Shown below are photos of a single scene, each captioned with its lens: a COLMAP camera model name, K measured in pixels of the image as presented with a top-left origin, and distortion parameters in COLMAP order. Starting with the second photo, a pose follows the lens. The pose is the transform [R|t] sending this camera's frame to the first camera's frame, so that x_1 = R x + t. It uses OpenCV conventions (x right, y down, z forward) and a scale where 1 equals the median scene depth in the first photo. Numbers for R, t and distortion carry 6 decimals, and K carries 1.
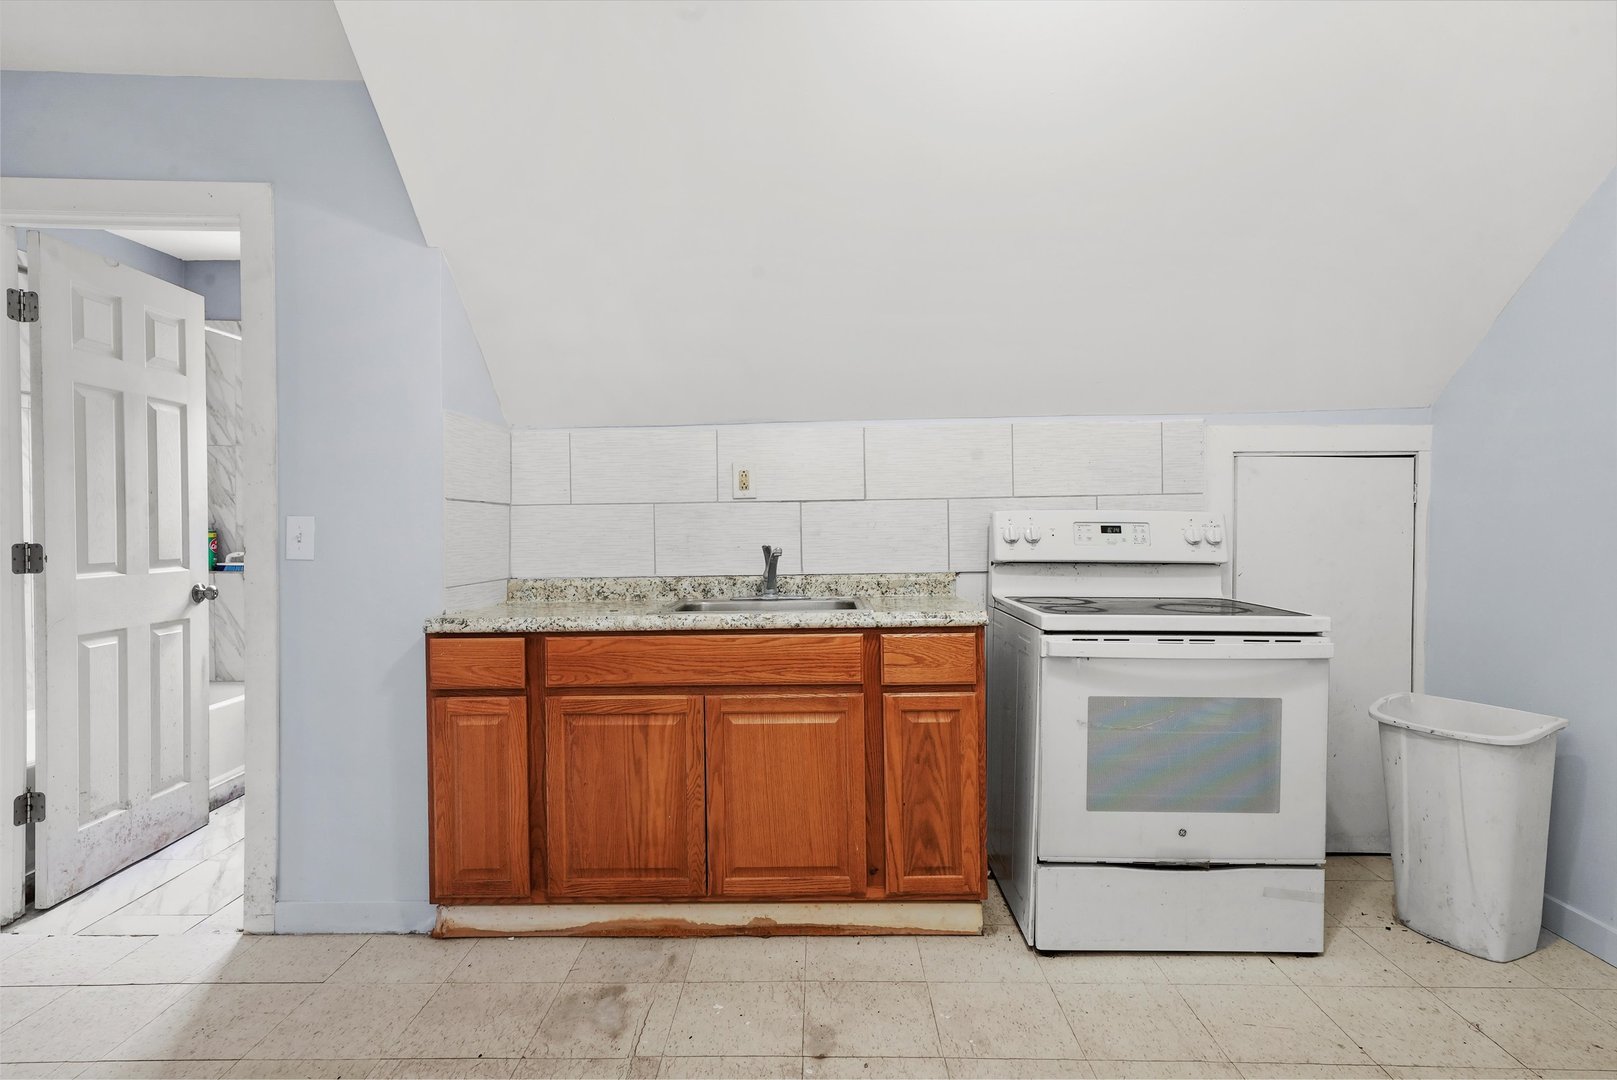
lens RADIAL K [[865.7, 0, 808.5], [0, 865.7, 540.0], [0, 0, 1]] dist [0.021688, -0.000203]
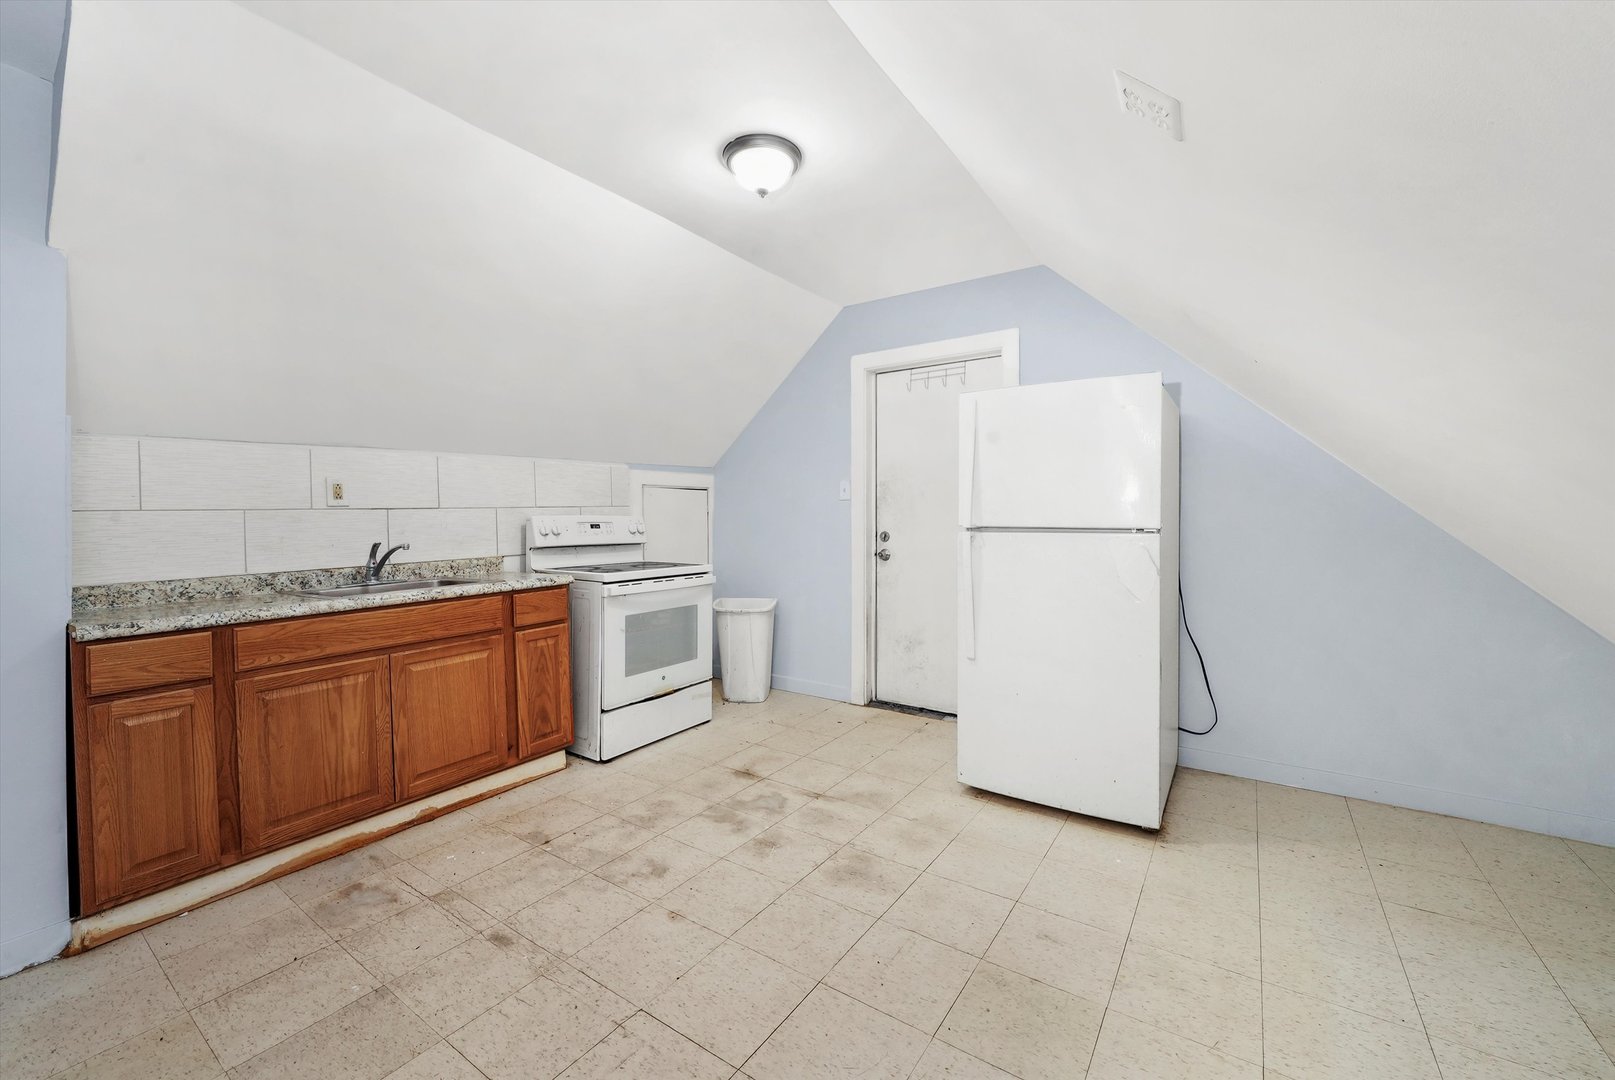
lens RADIAL K [[641.3, 0, 816.0], [0, 641.3, 521.8], [0, 0, 1]] dist [-0.002346, -0.000146]
pose [[0.548919, -0.009718, 0.835819, -0.584235], [0.026793, 0.999623, -0.005974, -0.001981], [-0.835446, 0.025673, 0.548973, -0.100641]]
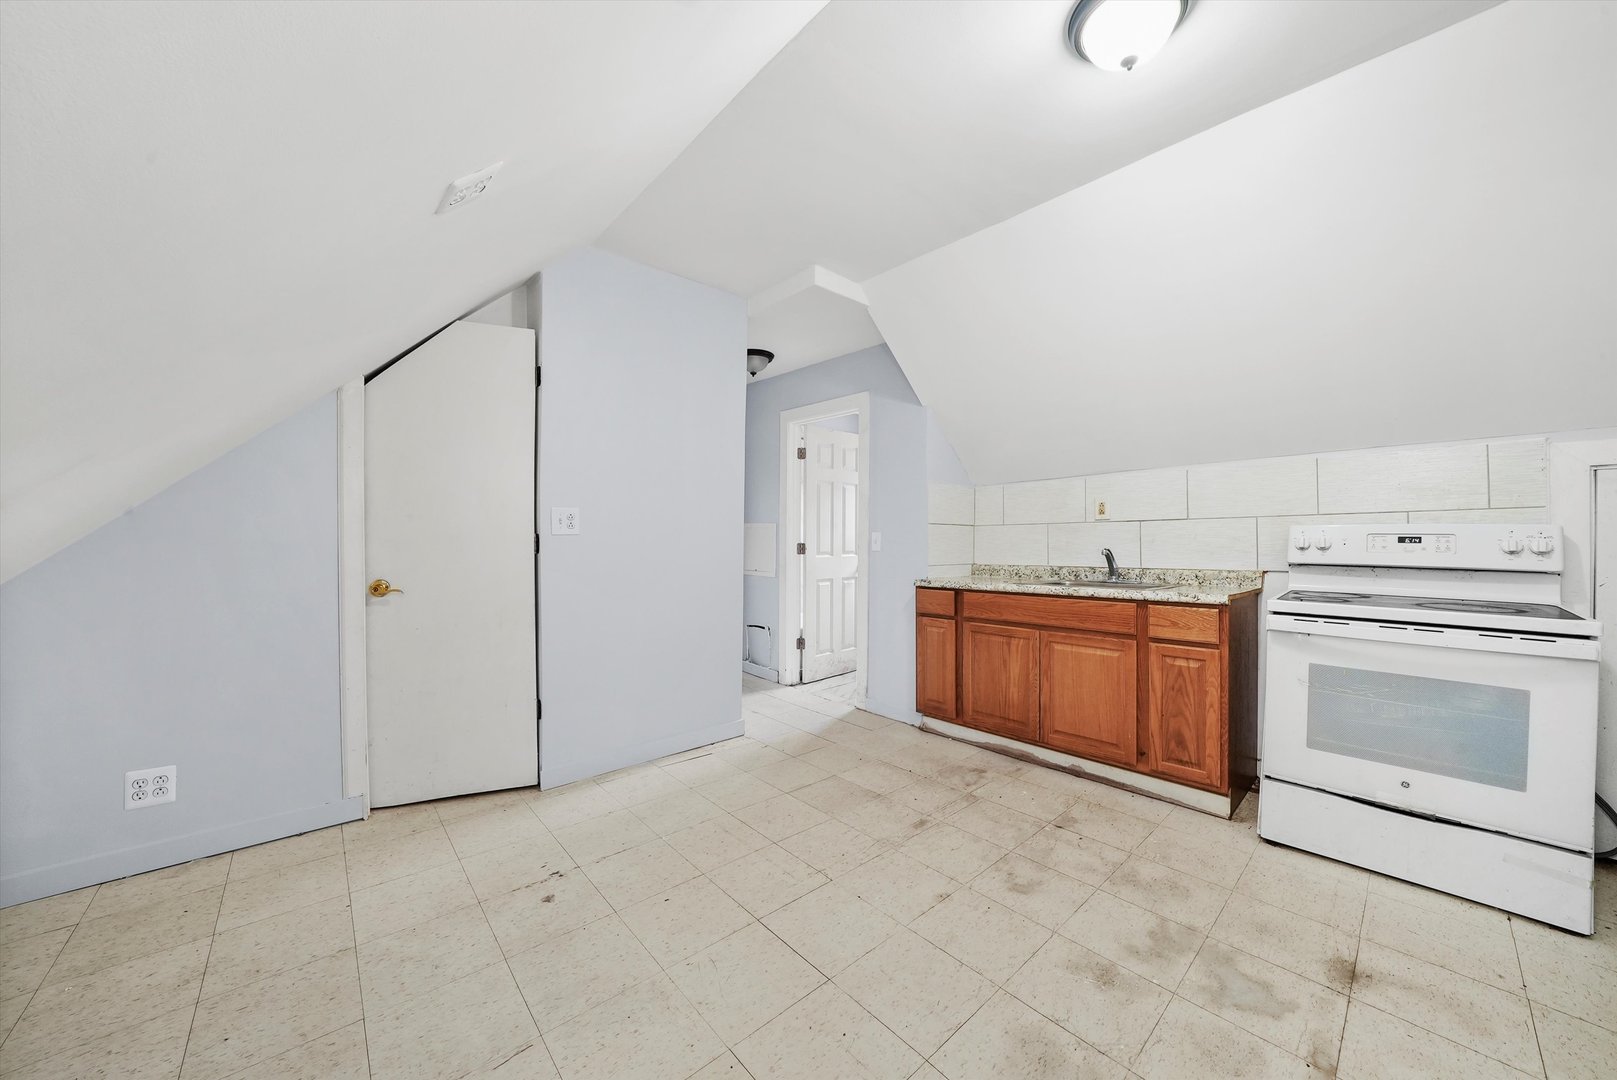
lens RADIAL K [[576.3, 0, 808.2], [0, 576.3, 541.9], [0, 0, 1]] dist [-0.016714, 0.000133]
pose [[0.676798, 0.007223, -0.736133, 0.430931], [-0.015366, 0.999873, -0.004316, 0.008129], [0.736008, 0.014232, 0.676823, -0.164355]]
